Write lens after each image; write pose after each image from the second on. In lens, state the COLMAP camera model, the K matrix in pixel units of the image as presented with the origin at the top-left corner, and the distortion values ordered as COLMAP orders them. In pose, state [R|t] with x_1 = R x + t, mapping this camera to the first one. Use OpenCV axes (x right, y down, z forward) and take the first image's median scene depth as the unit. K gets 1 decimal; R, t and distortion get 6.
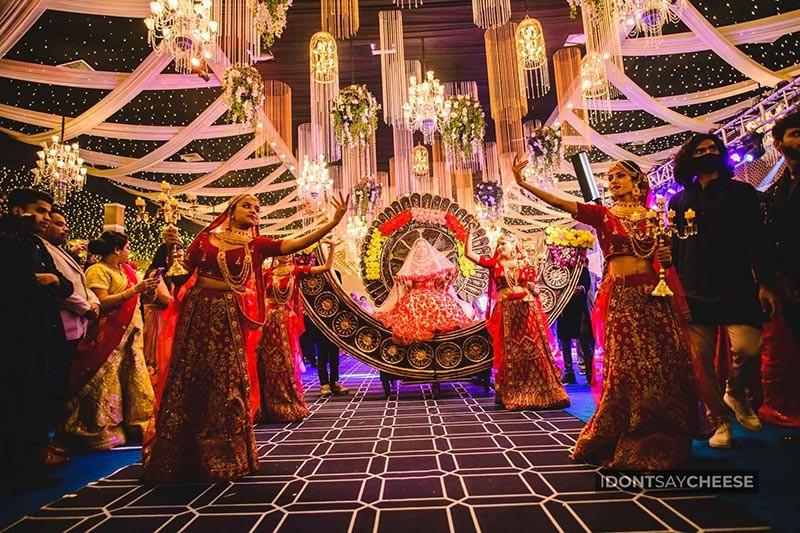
lens RADIAL K [[464.3, 0, 402.8], [0, 464.3, 264.5], [0, 0, 1]] dist [-0.020784, 0.000517]
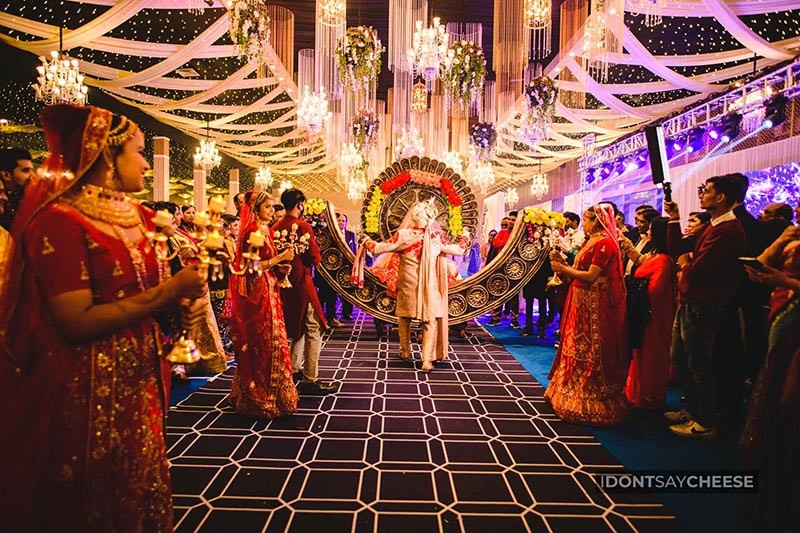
lens RADIAL K [[456.9, 0, 404.9], [0, 456.9, 266.8], [0, 0, 1]] dist [-0.013999, 0.001468]
pose [[0.996954, 0.066977, 0.039970, -0.011715], [-0.072954, 0.982023, 0.174094, -0.045767], [-0.027591, -0.176479, 0.983918, -0.058698]]
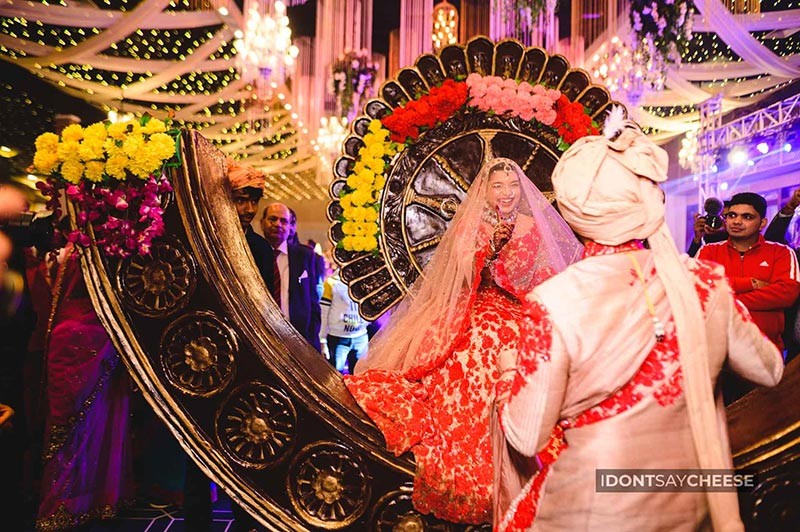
lens RADIAL K [[587.7, 0, 400.0], [0, 587.7, 266.0], [0, 0, 1]] dist [-0.021474, 0.002867]
pose [[0.997110, 0.071781, 0.024903, -0.021630], [-0.074336, 0.989438, 0.124443, -0.010841], [-0.015707, -0.125935, 0.991914, 0.269453]]
